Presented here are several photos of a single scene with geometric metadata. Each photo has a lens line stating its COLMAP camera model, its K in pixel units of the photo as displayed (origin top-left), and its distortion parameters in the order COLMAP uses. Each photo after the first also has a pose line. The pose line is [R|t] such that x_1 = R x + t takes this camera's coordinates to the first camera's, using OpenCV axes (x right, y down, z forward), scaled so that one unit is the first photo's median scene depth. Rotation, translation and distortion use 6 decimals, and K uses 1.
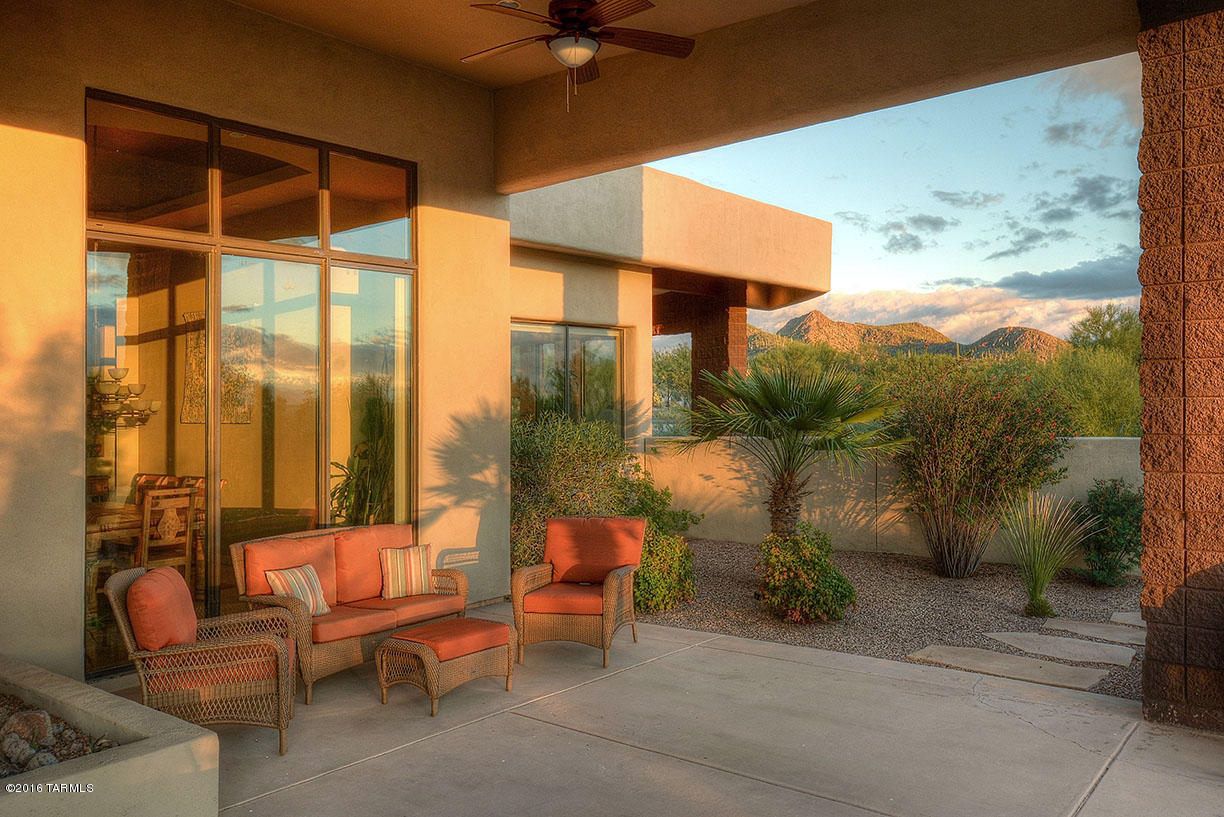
lens RADIAL K [[968.9, 0, 612.0], [0, 968.9, 408.5], [0, 0, 1]] dist [0.001371, 0.000639]
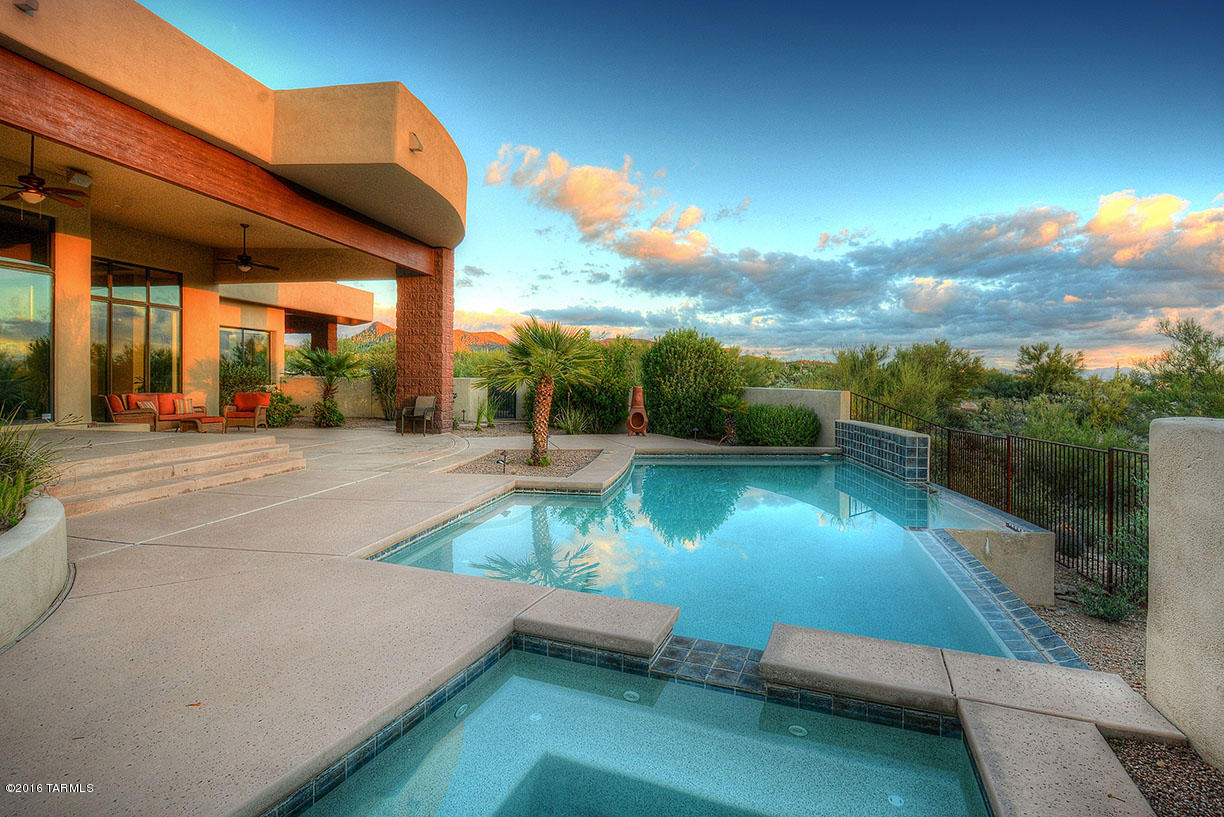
lens RADIAL K [[561.3, 0, 612.0], [0, 561.3, 408.5], [0, 0, 1]] dist [0.000666, 0.000015]
pose [[0.861828, 0.005612, 0.507169, 0.046835], [-0.029554, 0.998795, 0.039170, 0.039178], [-0.506338, -0.048747, 0.860956, -0.828305]]
